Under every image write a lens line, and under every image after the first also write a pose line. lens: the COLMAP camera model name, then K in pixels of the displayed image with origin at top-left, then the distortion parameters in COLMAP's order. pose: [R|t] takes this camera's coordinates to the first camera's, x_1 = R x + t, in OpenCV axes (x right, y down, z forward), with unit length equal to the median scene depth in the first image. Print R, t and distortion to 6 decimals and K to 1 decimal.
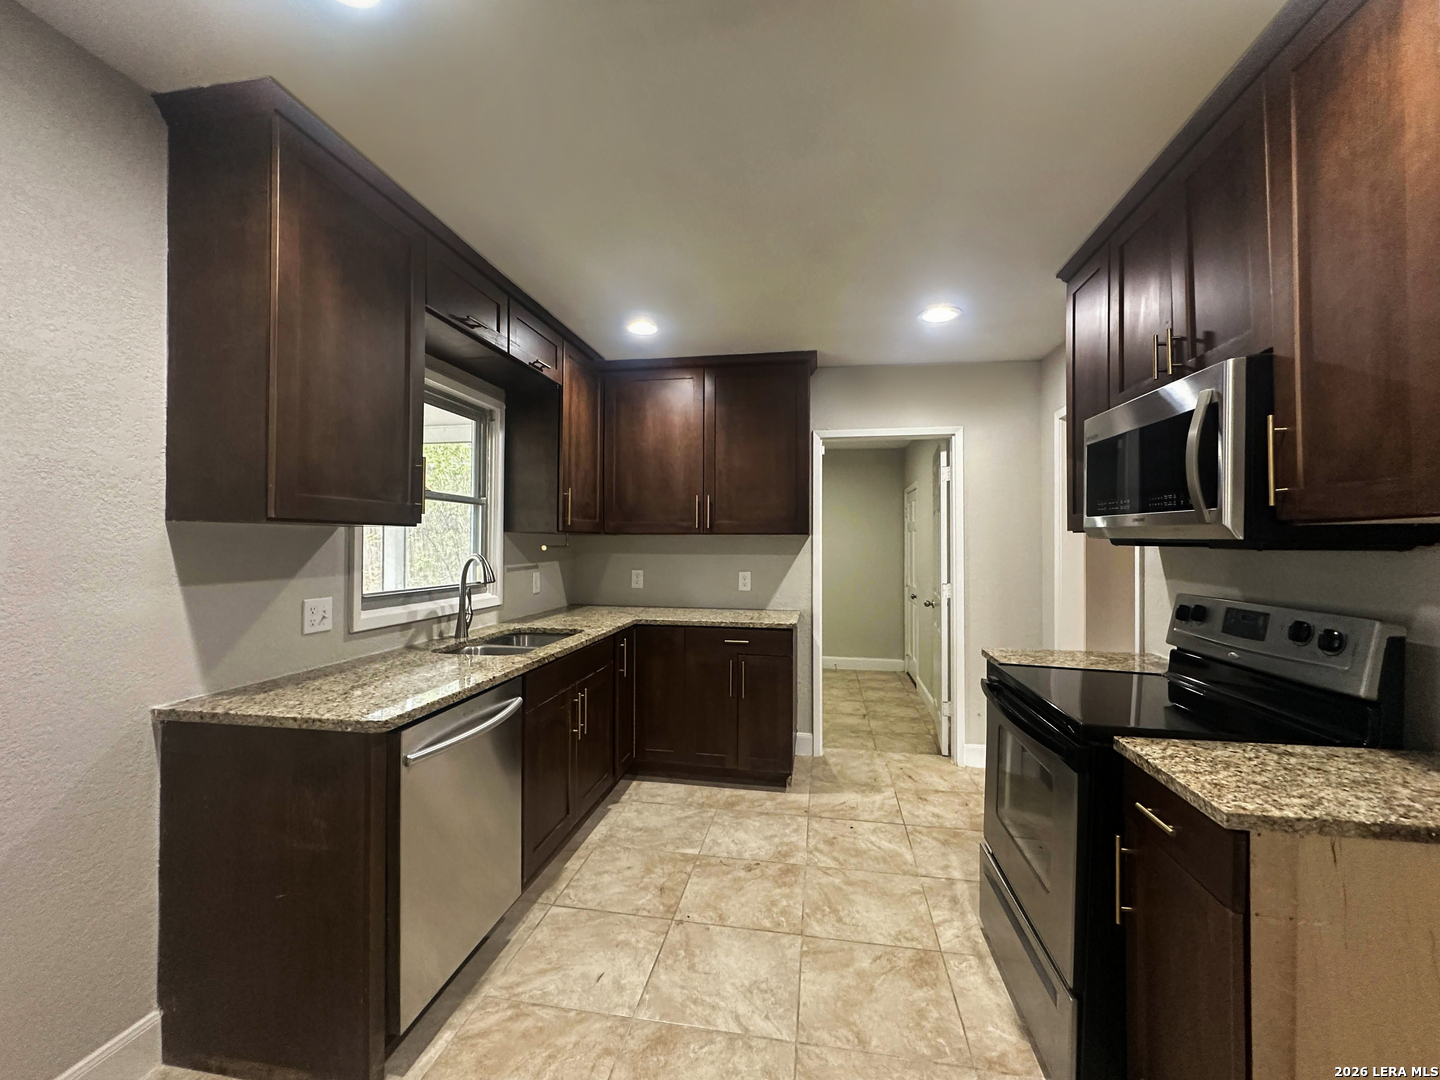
lens RADIAL K [[587.8, 0, 720.0], [0, 587.8, 540.0], [0, 0, 1]] dist [-0.000935, -0.000006]
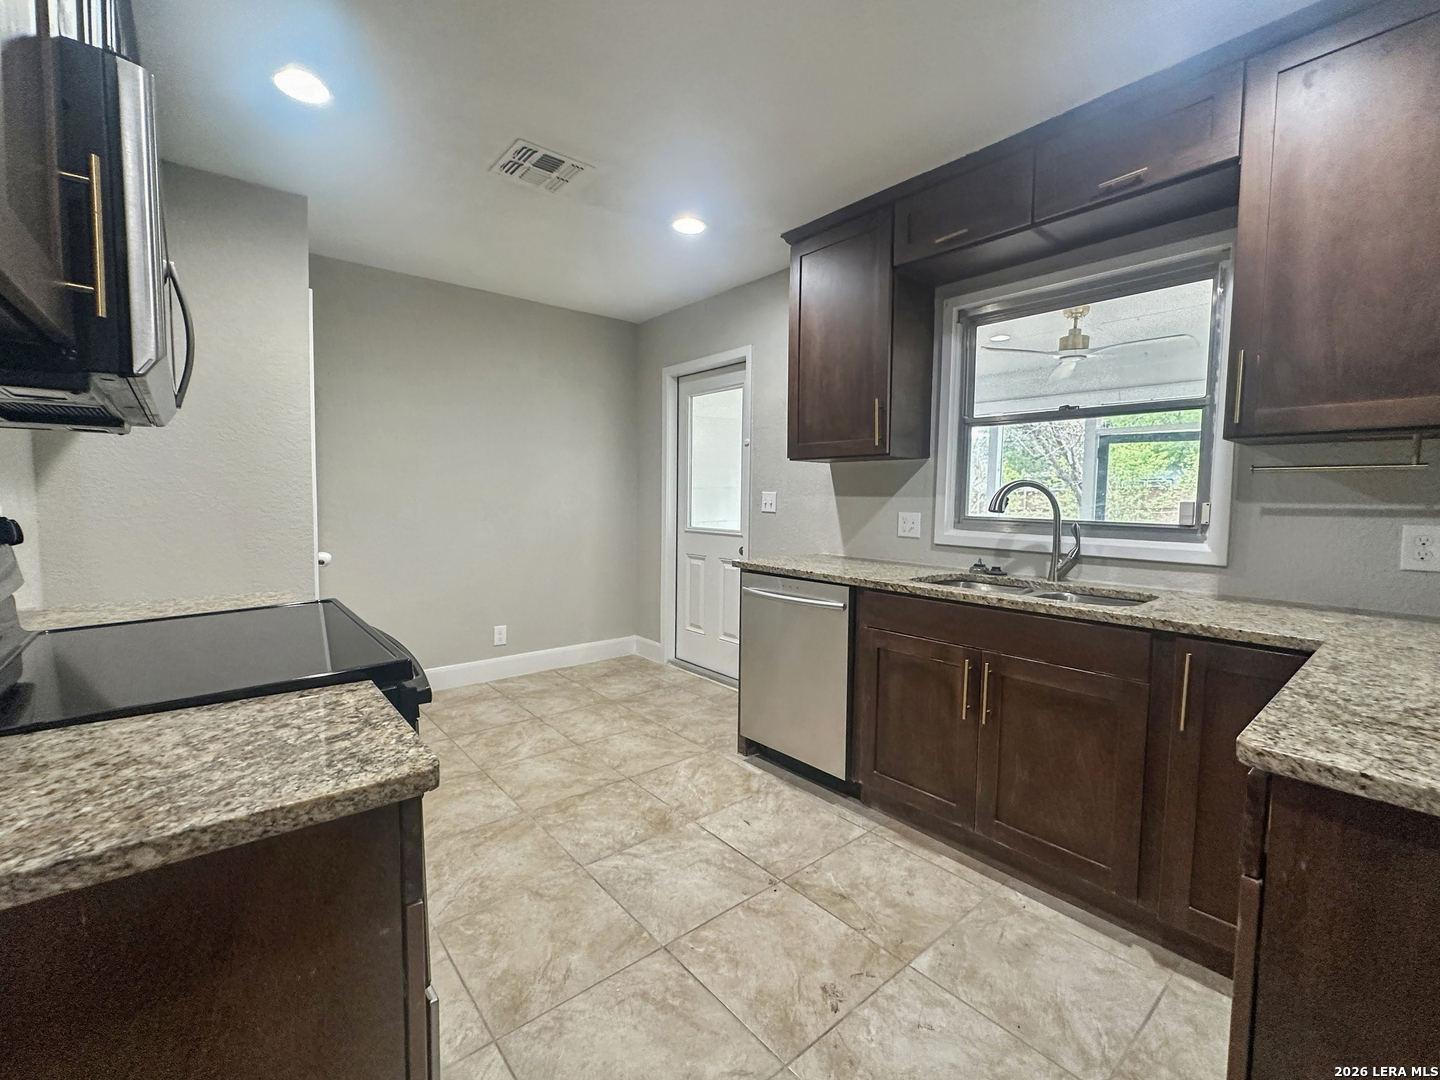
lens RADIAL K [[562.1, 0, 697.1], [0, 562.1, 529.1], [0, 0, 1]] dist [-0.000206, 0.000039]
pose [[-0.629440, 0.037686, -0.776135, 0.676369], [-0.012029, 0.998231, 0.058225, 0.069047], [0.776956, 0.045986, -0.627873, 1.486839]]
